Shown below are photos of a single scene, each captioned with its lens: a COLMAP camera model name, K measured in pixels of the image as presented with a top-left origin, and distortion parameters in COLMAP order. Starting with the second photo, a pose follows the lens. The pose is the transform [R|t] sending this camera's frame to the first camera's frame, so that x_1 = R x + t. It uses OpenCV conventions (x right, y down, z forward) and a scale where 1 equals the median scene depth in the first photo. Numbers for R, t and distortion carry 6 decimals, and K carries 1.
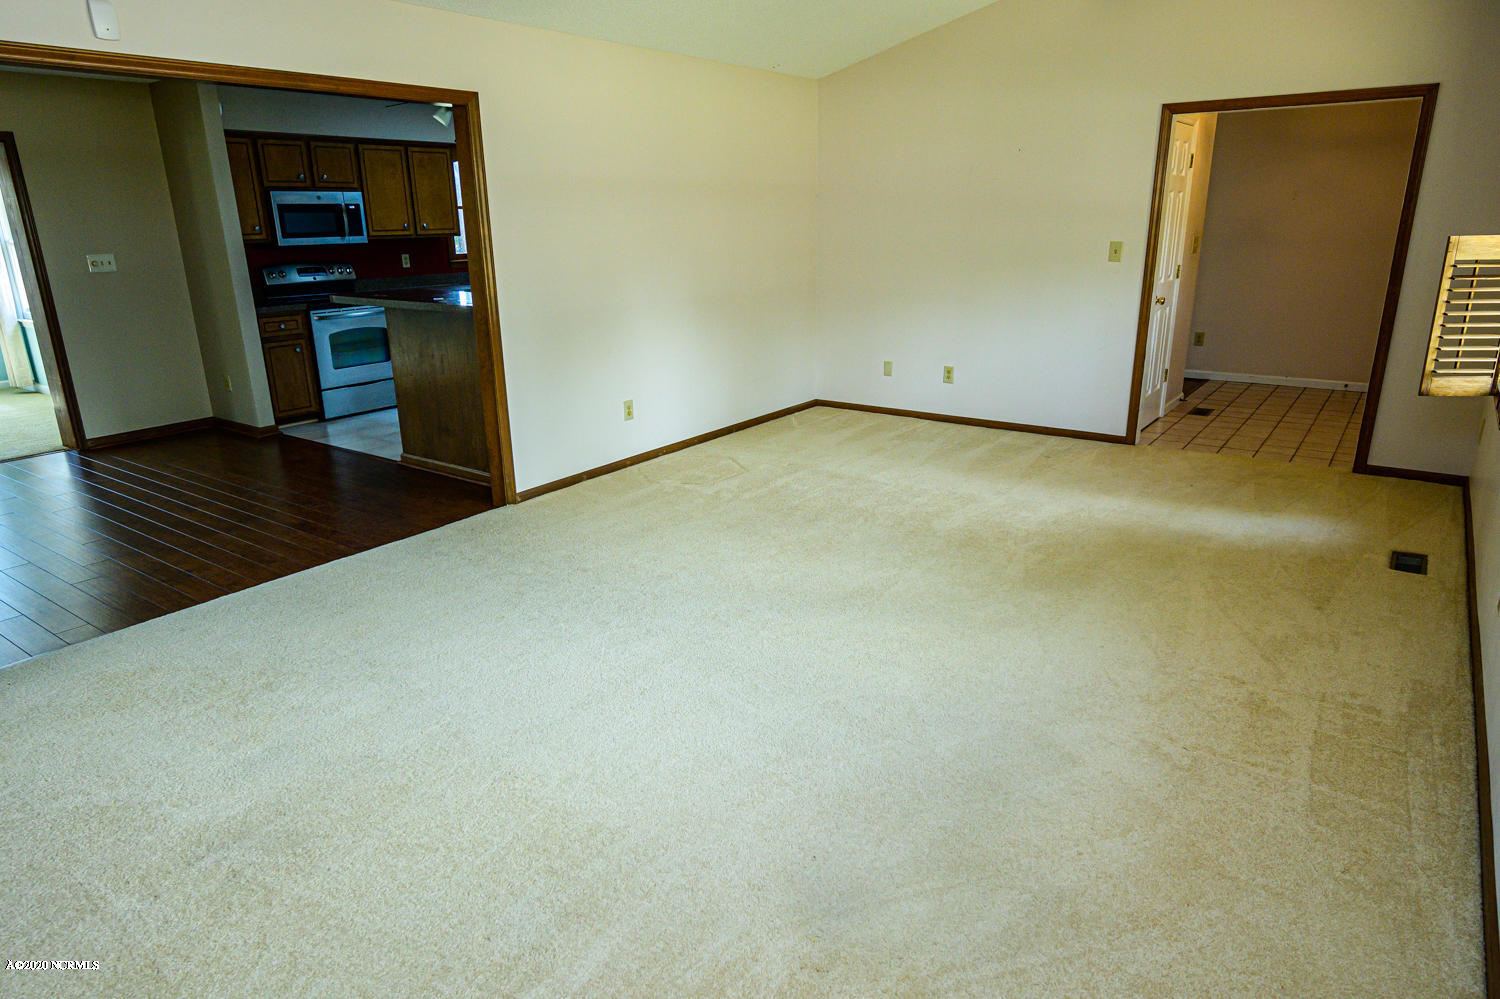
lens RADIAL K [[924.5, 0, 749.8], [0, 924.5, 496.8], [0, 0, 1]] dist [-0.005346, -0.000359]
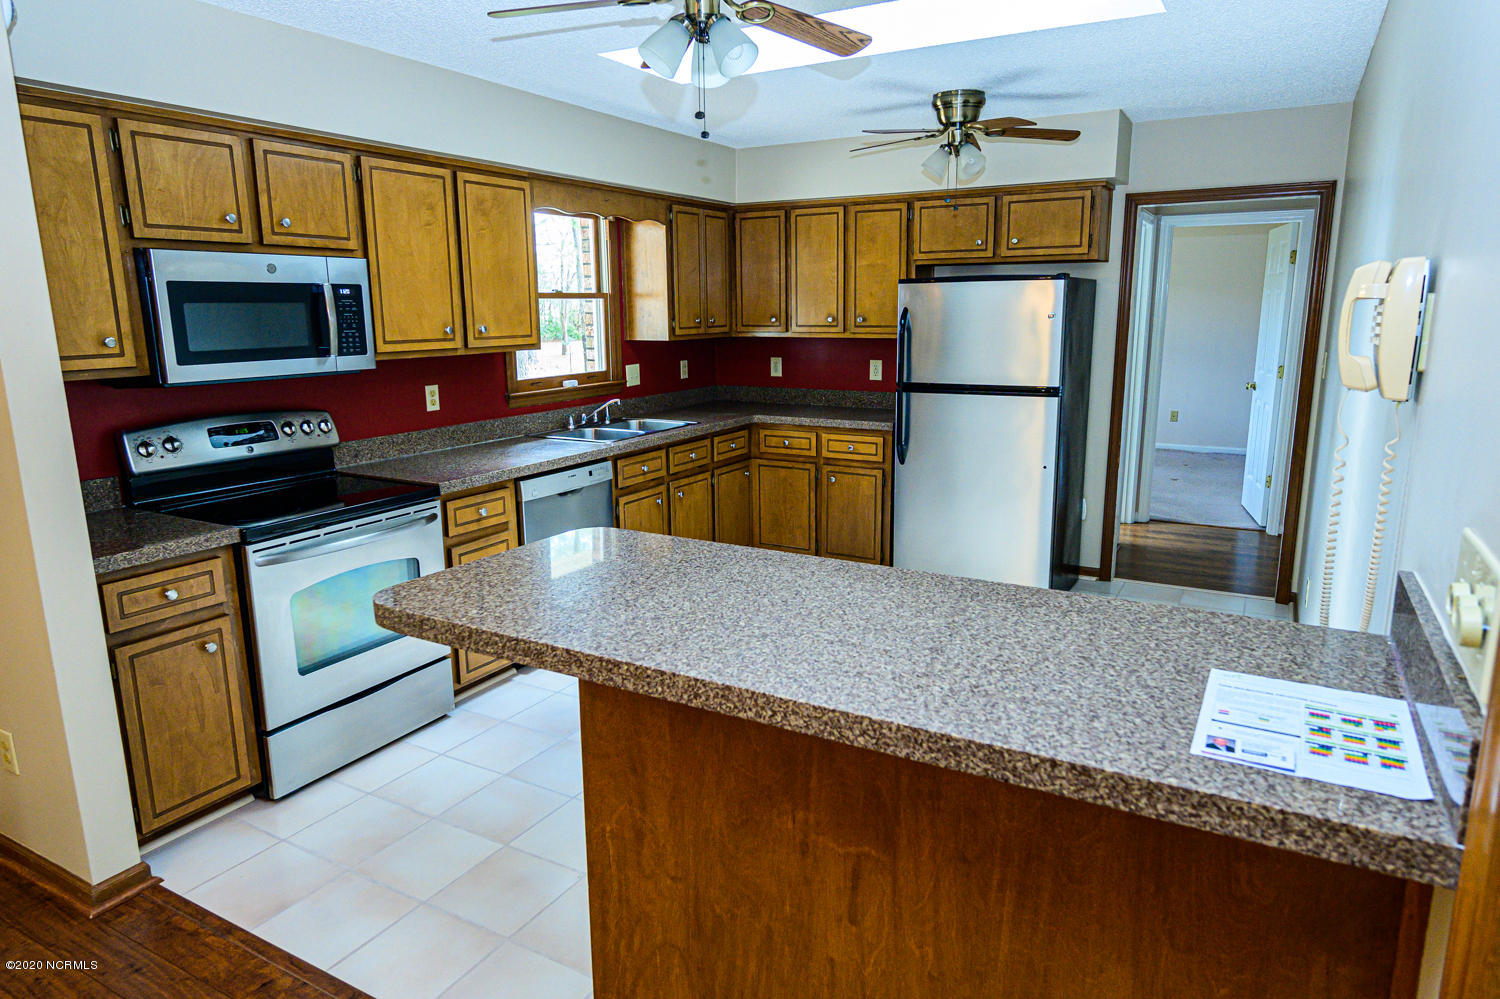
lens RADIAL K [[924.5, 0, 748.9], [0, 924.5, 499.6], [0, 0, 1]] dist [-0.005346, -0.000359]
pose [[0.994322, -0.011793, 0.105754, -0.293399], [0.021211, 0.995861, -0.088375, -0.175586], [-0.104274, 0.090117, 0.990457, 0.564069]]
